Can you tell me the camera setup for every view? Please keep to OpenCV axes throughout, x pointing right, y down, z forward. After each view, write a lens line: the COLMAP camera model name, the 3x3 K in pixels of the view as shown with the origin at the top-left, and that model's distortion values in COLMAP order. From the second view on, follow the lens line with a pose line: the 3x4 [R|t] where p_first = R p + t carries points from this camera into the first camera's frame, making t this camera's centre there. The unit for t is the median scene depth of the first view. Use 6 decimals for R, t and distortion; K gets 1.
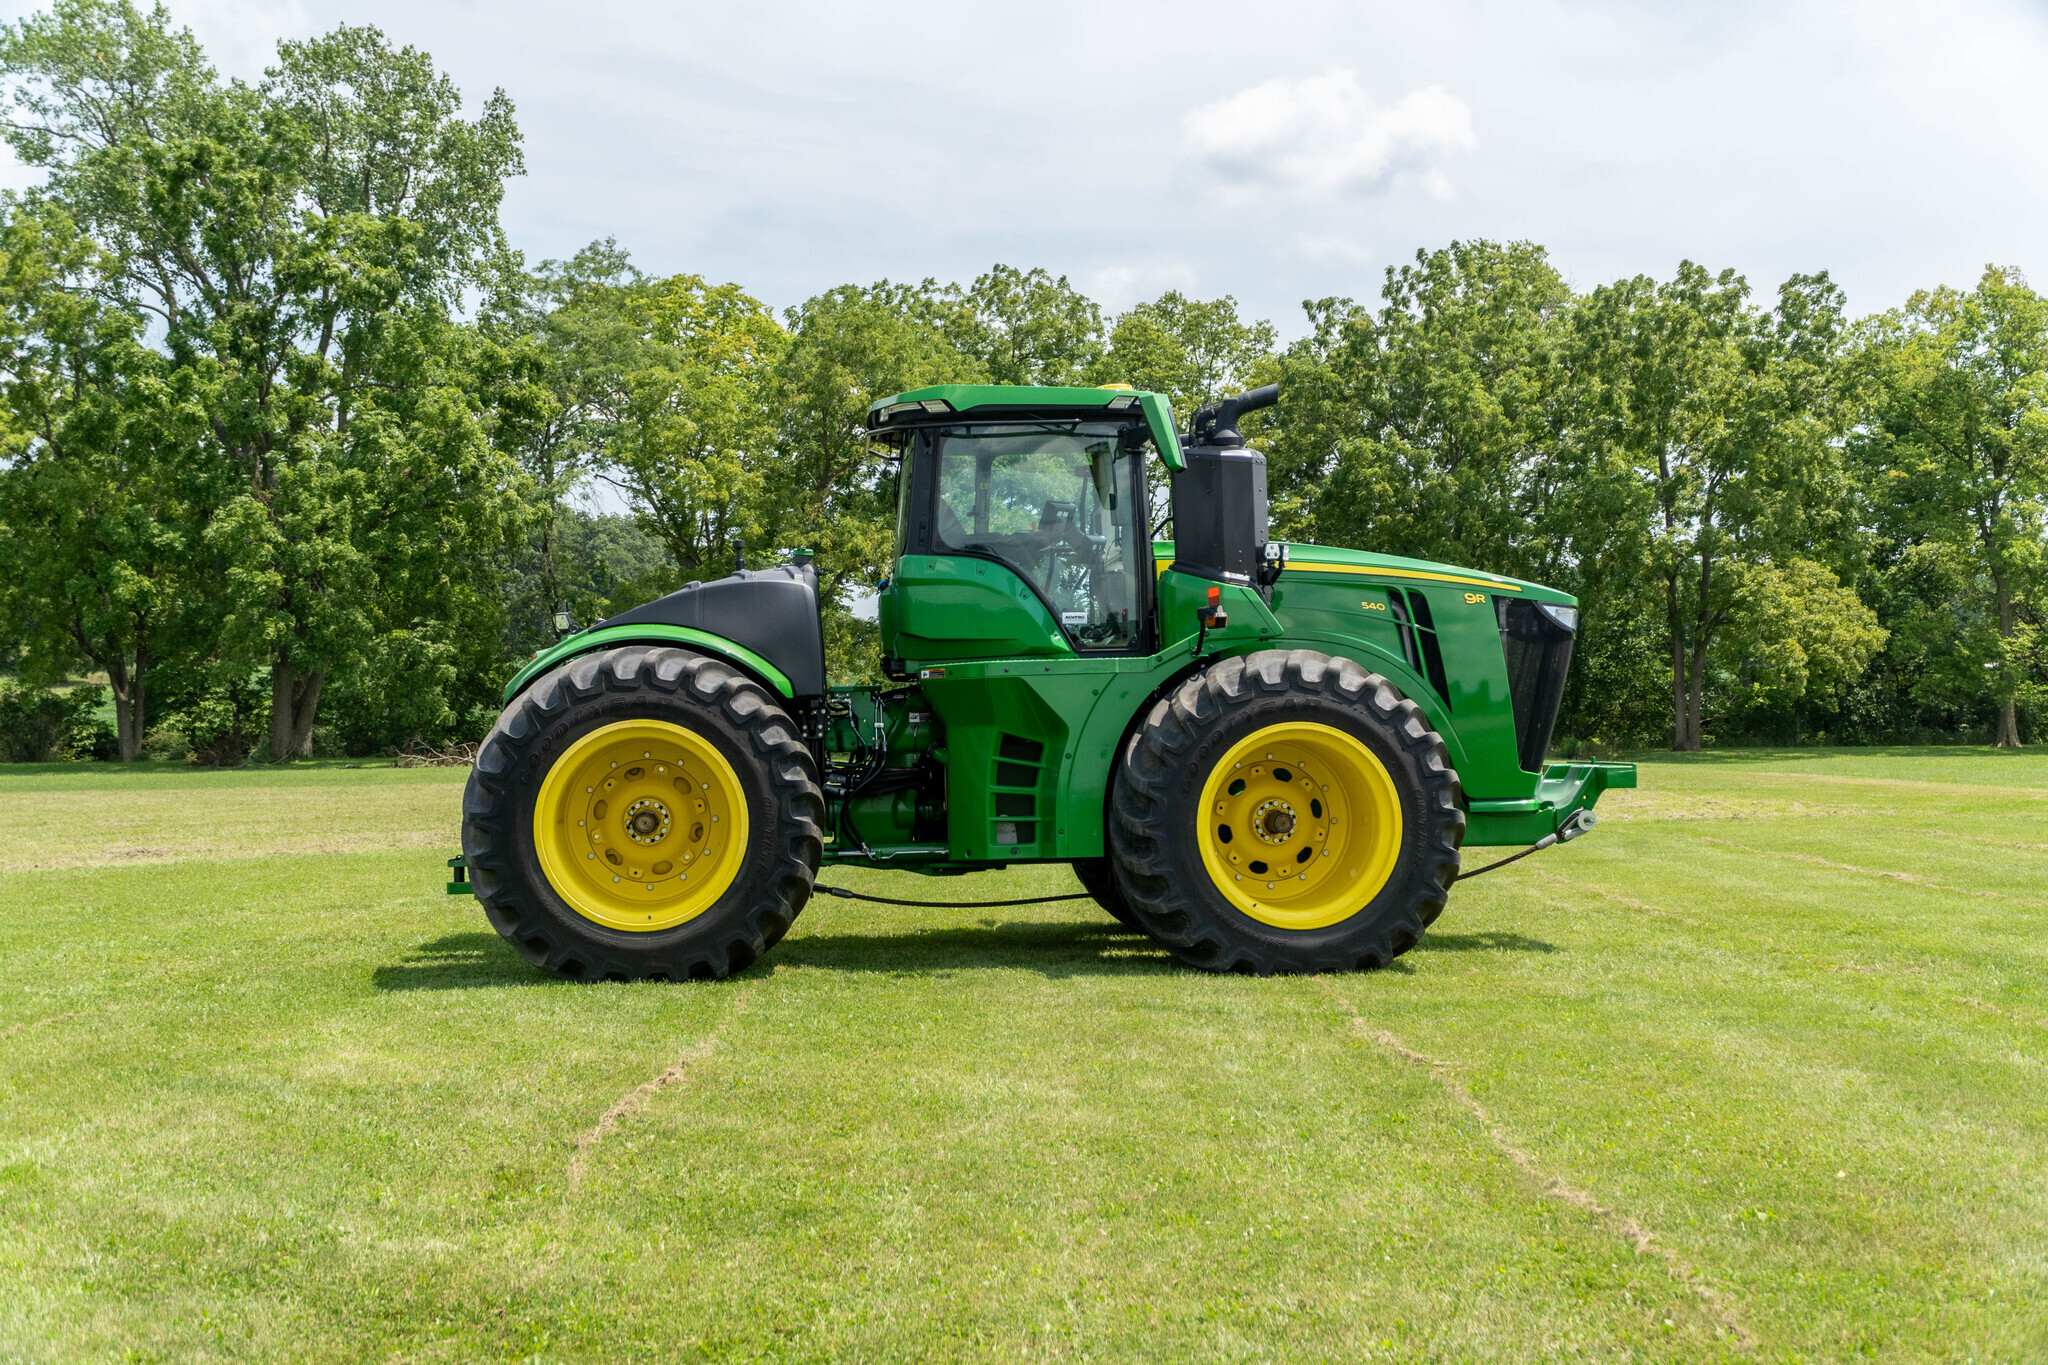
lens RADIAL K [[2480.2, 0, 1024.0], [0, 2480.2, 682.5], [0, 0, 1]] dist [-0.009124, 0.719106]
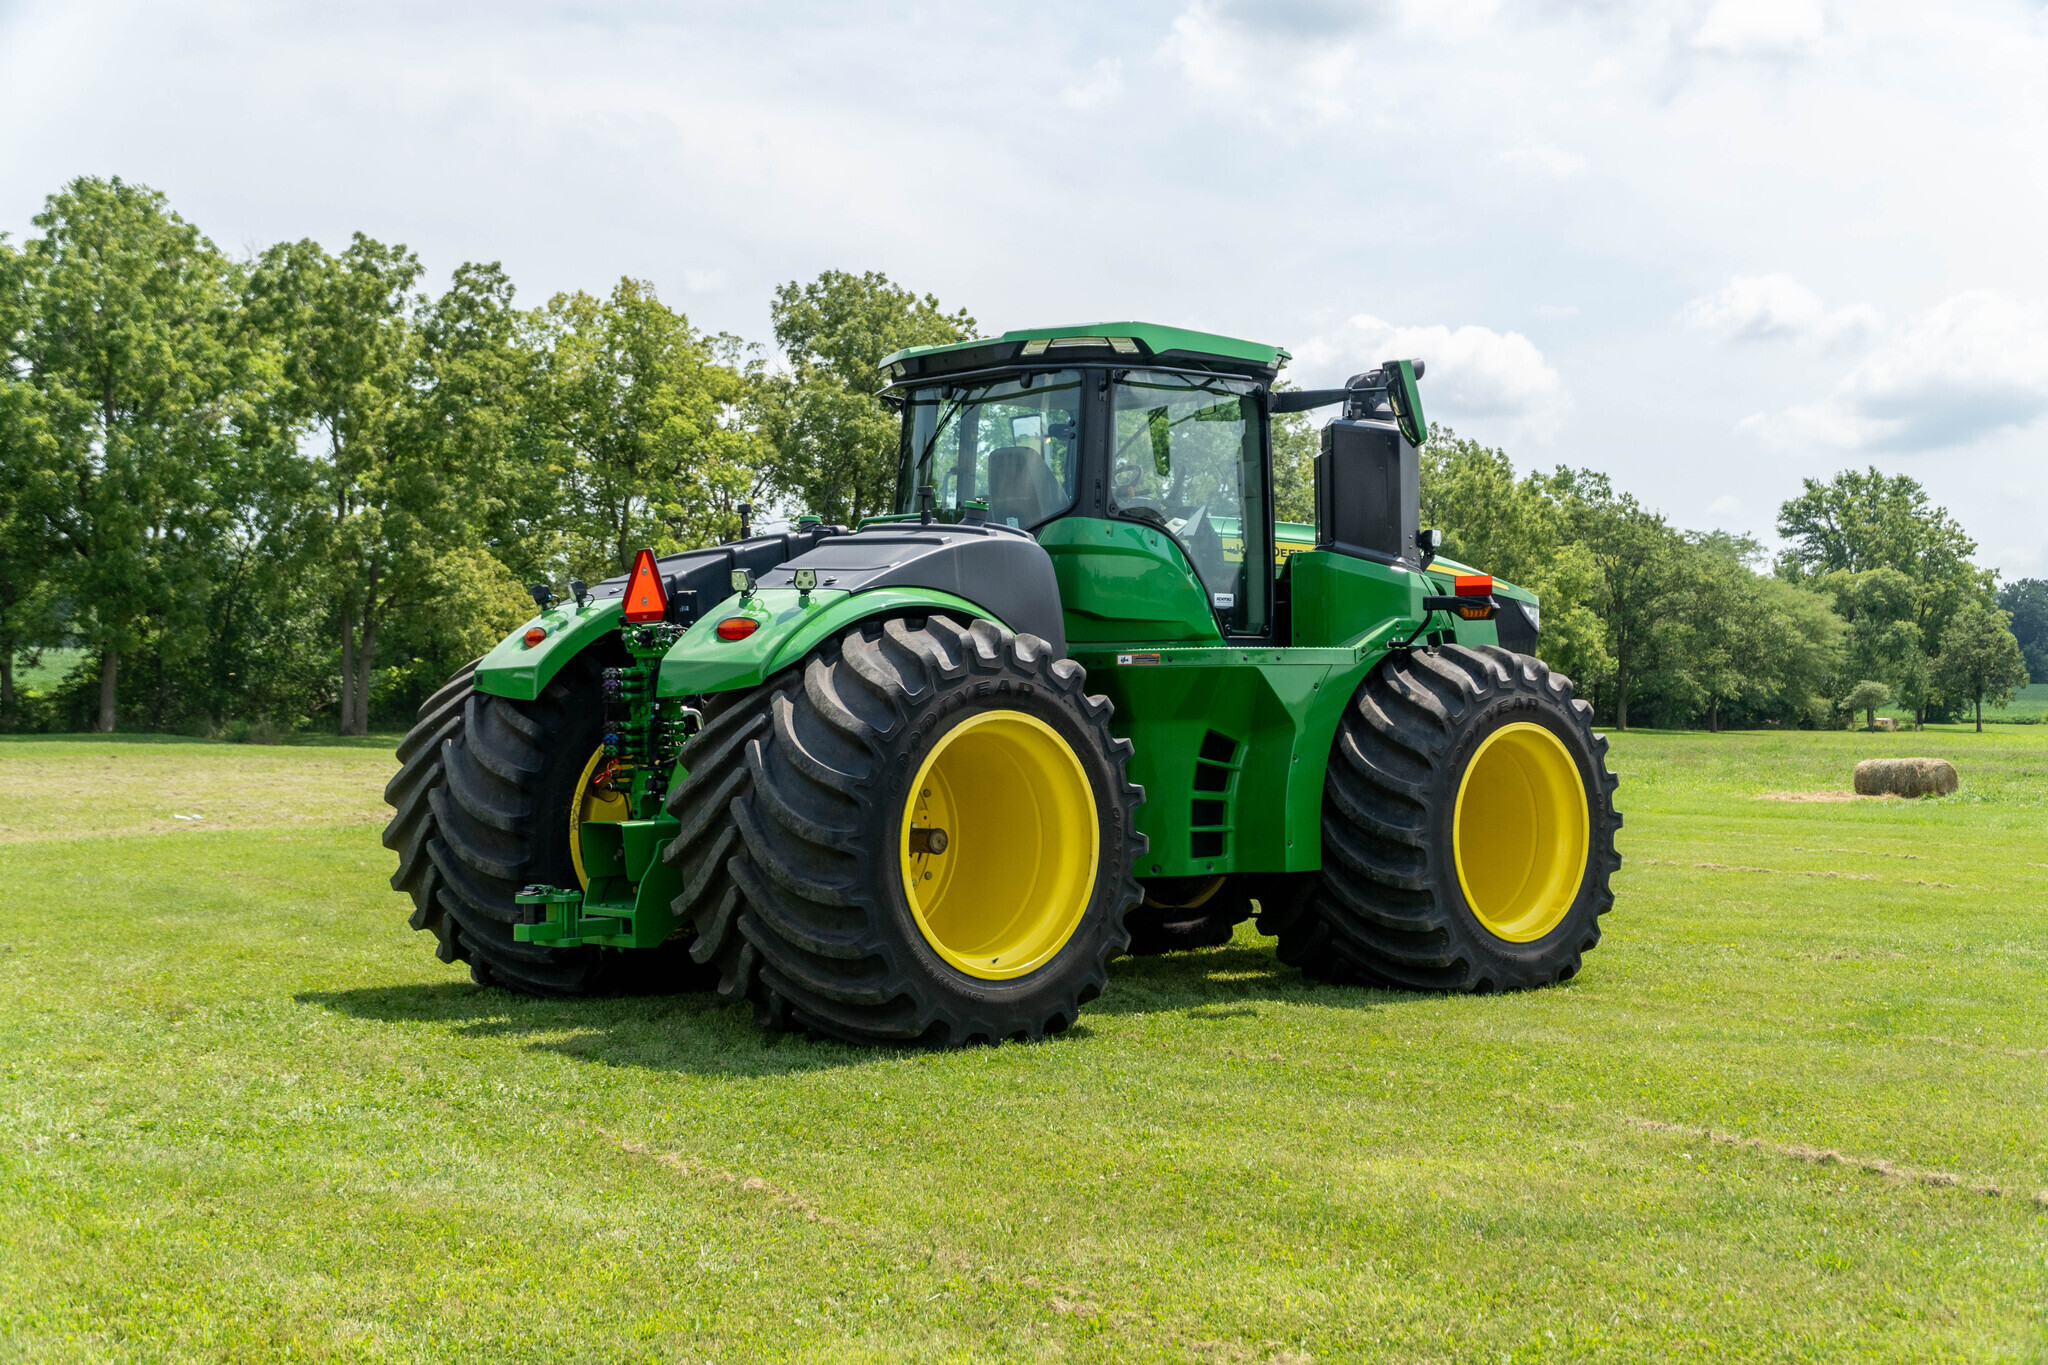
lens RADIAL K [[2495.7, 0, 1024.0], [0, 2495.7, 682.5], [0, 0, 1]] dist [0.065034, 0.010113]
pose [[0.814616, 0.020887, 0.579624, -0.544815], [-0.024972, 0.999688, -0.000927, 0.005988], [-0.579463, -0.013719, 0.814883, 0.311622]]
